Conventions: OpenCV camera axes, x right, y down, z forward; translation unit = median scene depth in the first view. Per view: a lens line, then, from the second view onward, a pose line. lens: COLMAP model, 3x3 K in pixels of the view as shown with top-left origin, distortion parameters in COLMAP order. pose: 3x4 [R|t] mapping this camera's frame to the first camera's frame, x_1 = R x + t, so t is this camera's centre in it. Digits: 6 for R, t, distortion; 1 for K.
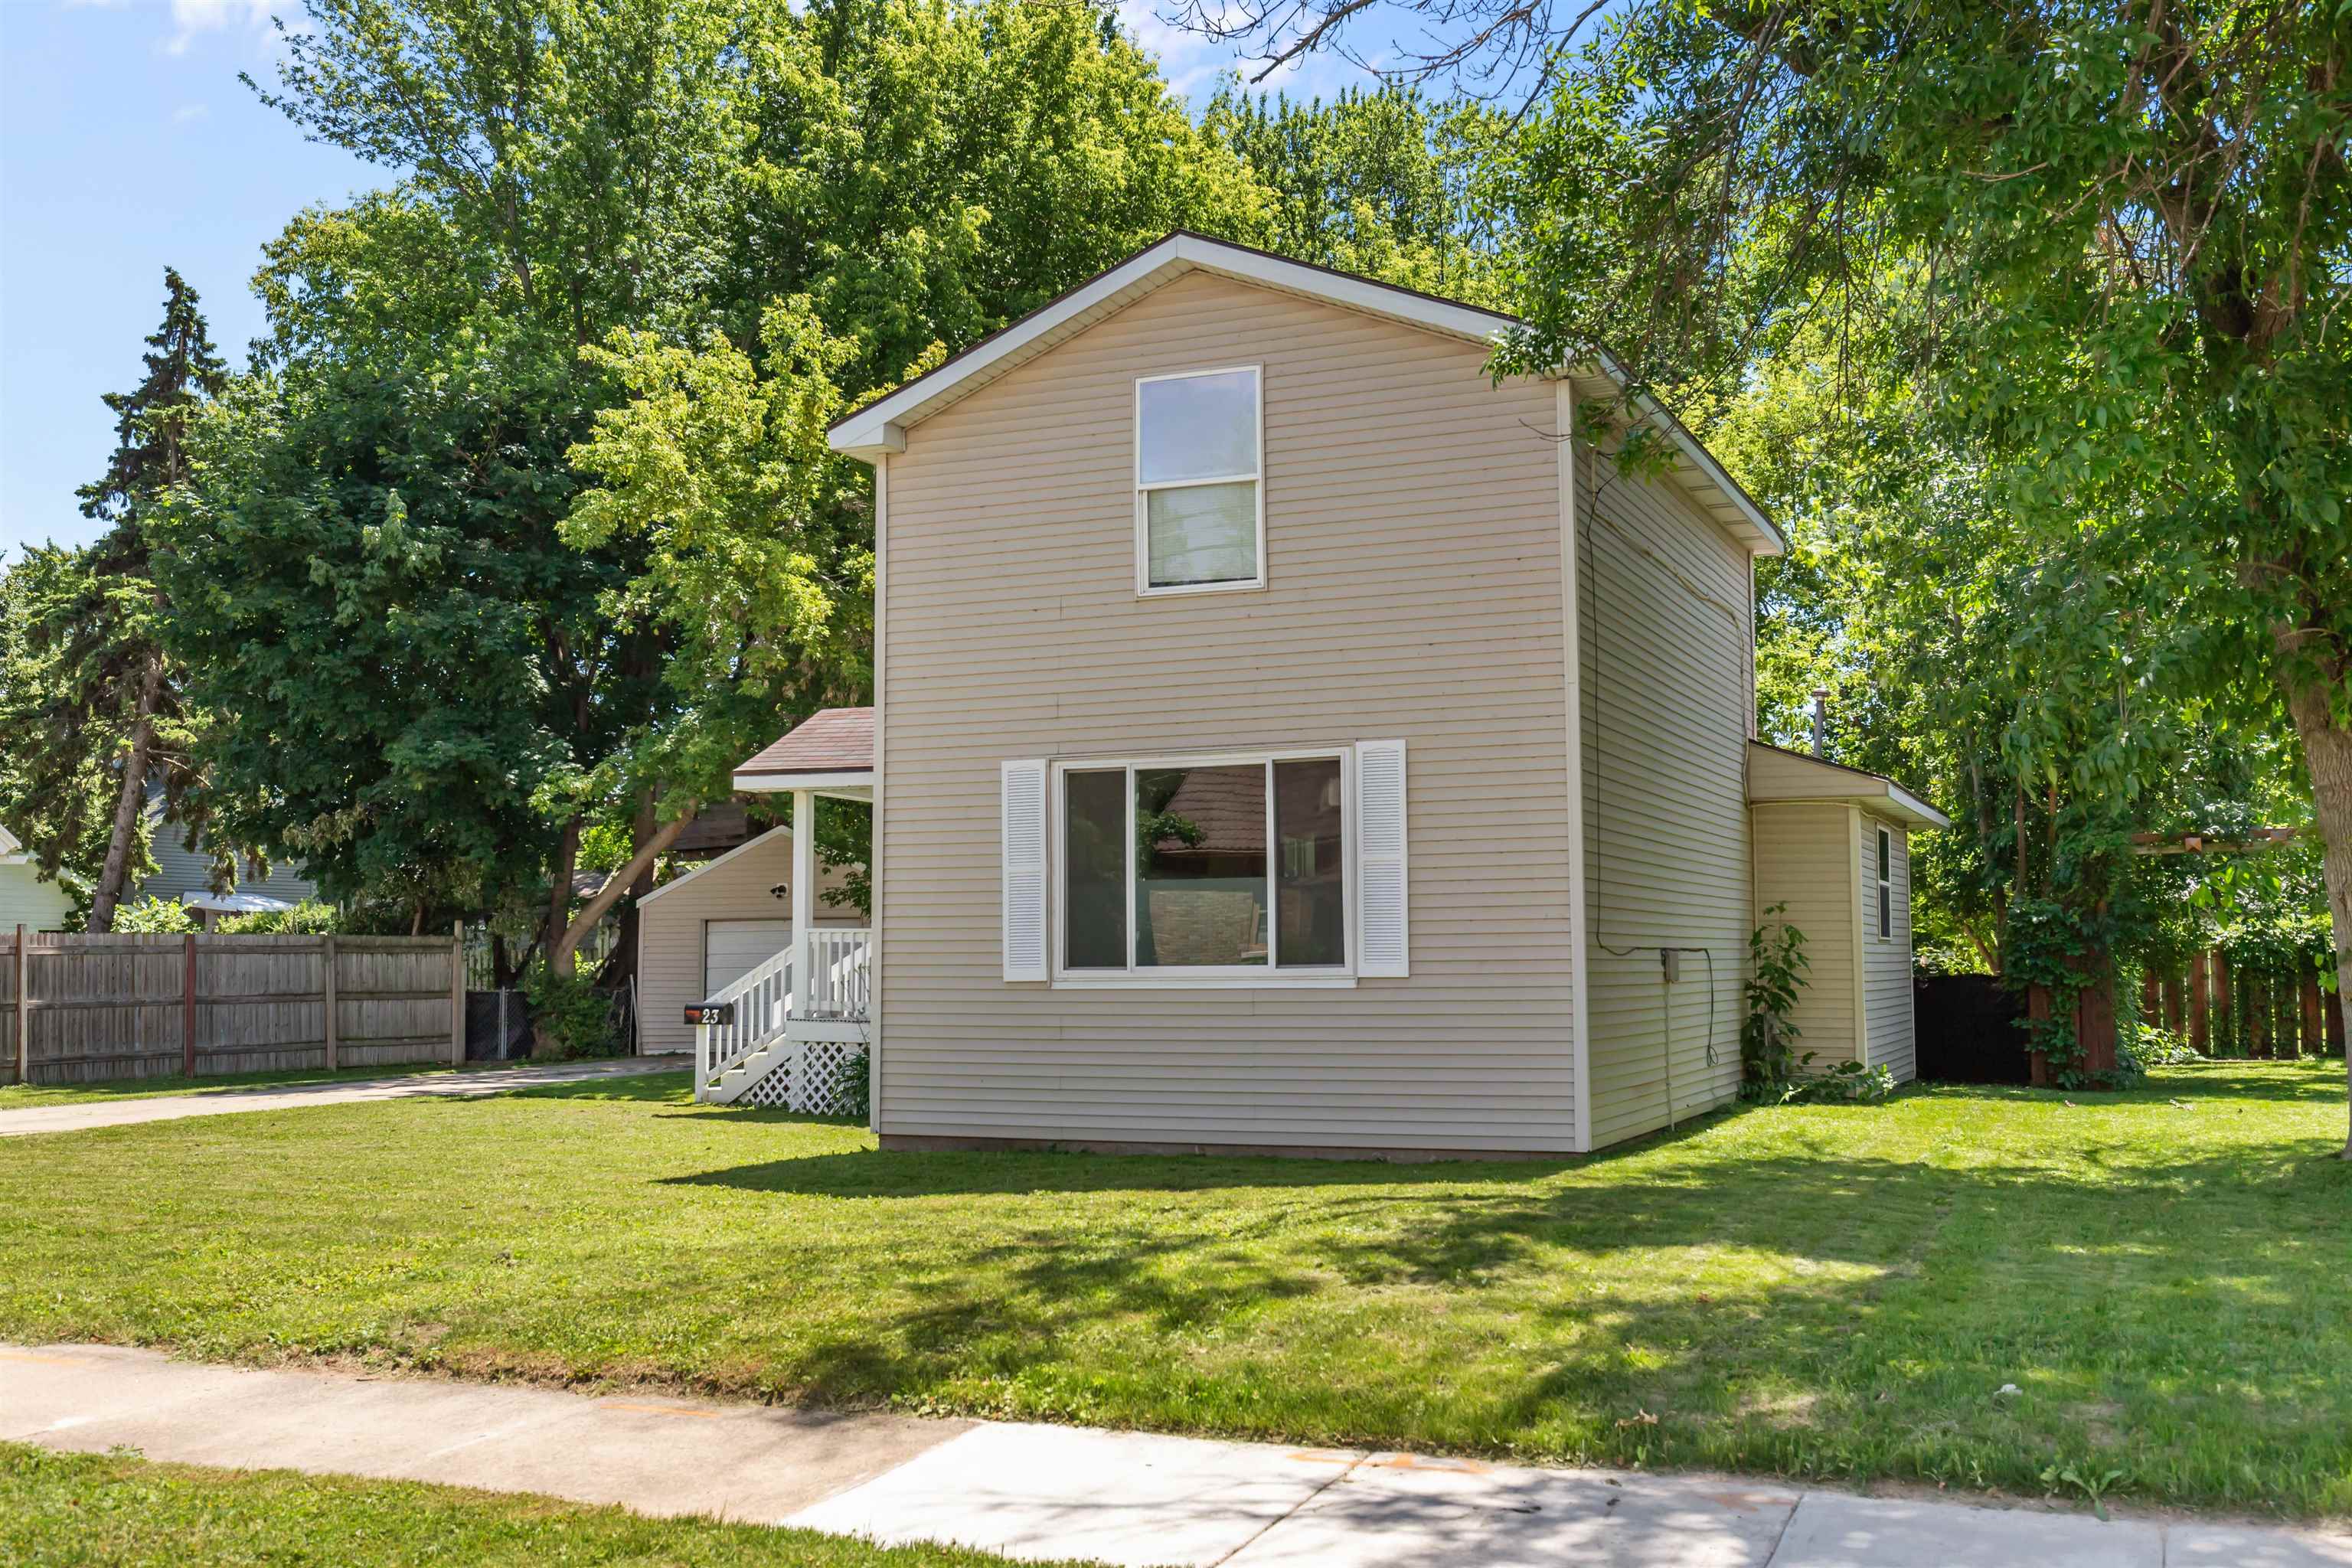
lens RADIAL K [[2302.5, 0, 1172.4], [0, 2302.5, 785.2], [0, 0, 1]] dist [0.020090, 0.000000]
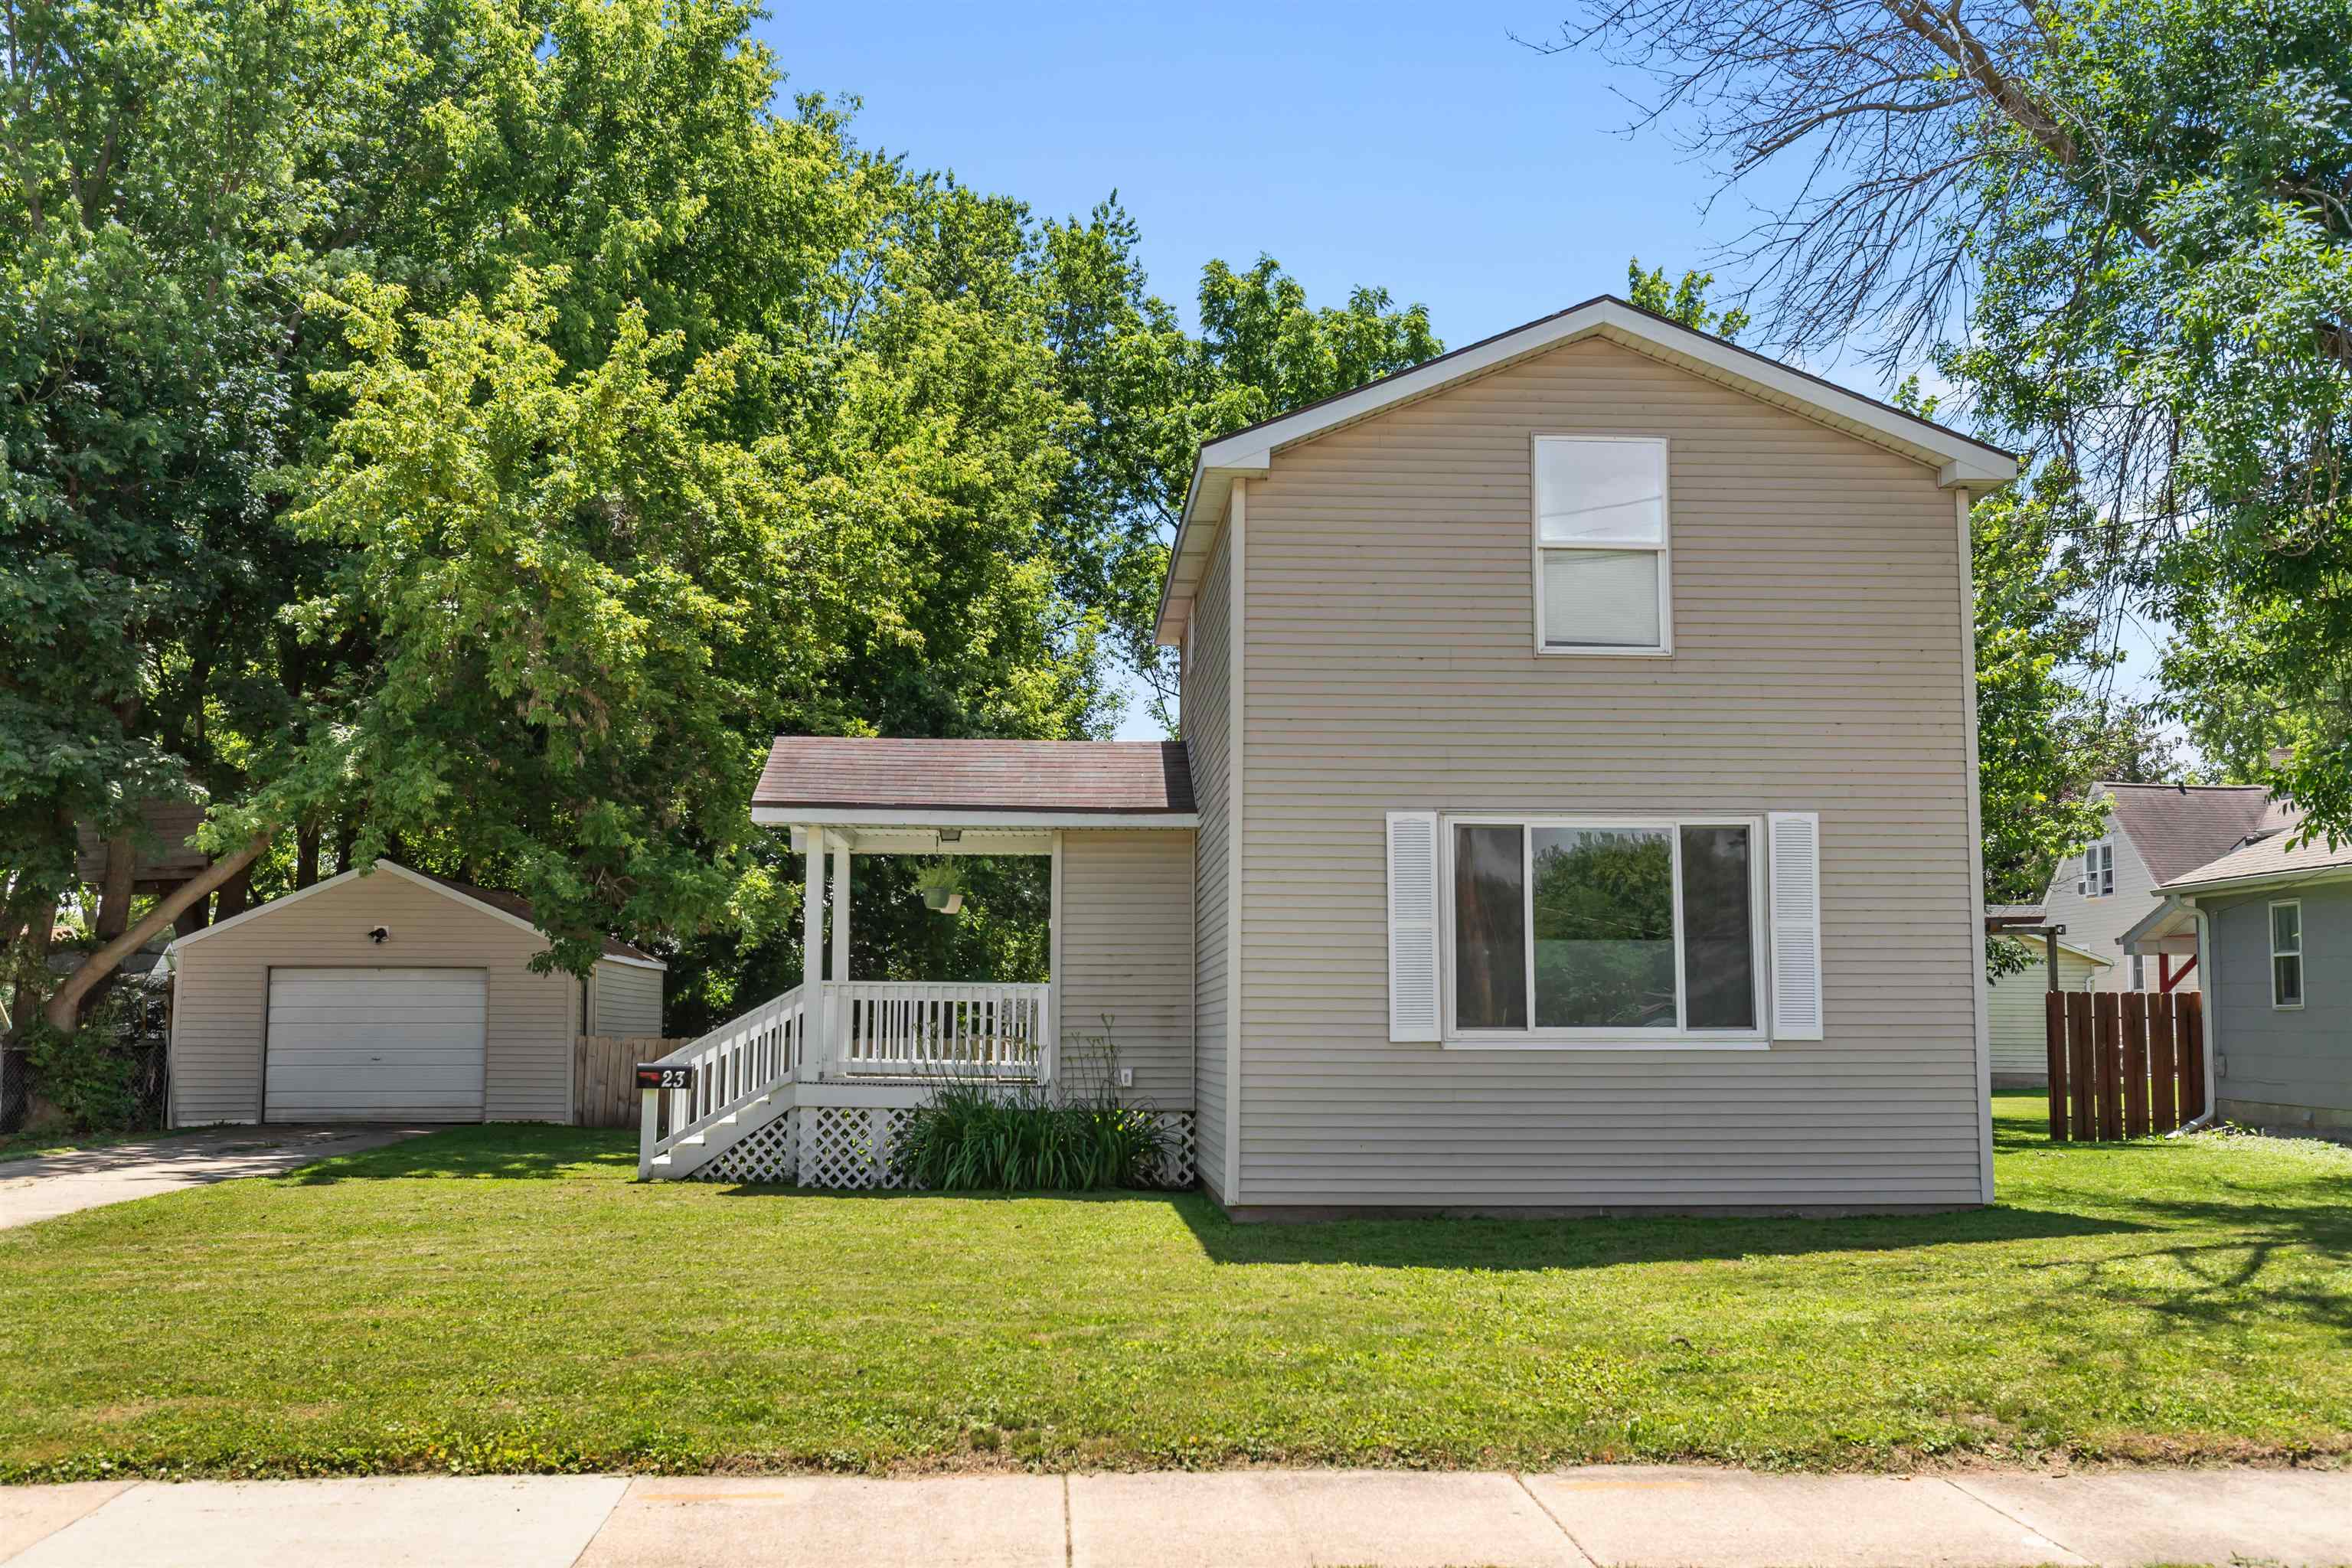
lens RADIAL K [[2302.5, 0, 1174.6], [0, 2302.5, 785.0], [0, 0, 1]] dist [0.020090, 0.000000]
pose [[0.892183, 0.055457, 0.448257, -0.597501], [-0.043315, 0.998365, -0.037303, 0.018546], [-0.449593, 0.013865, 0.893126, 0.184197]]
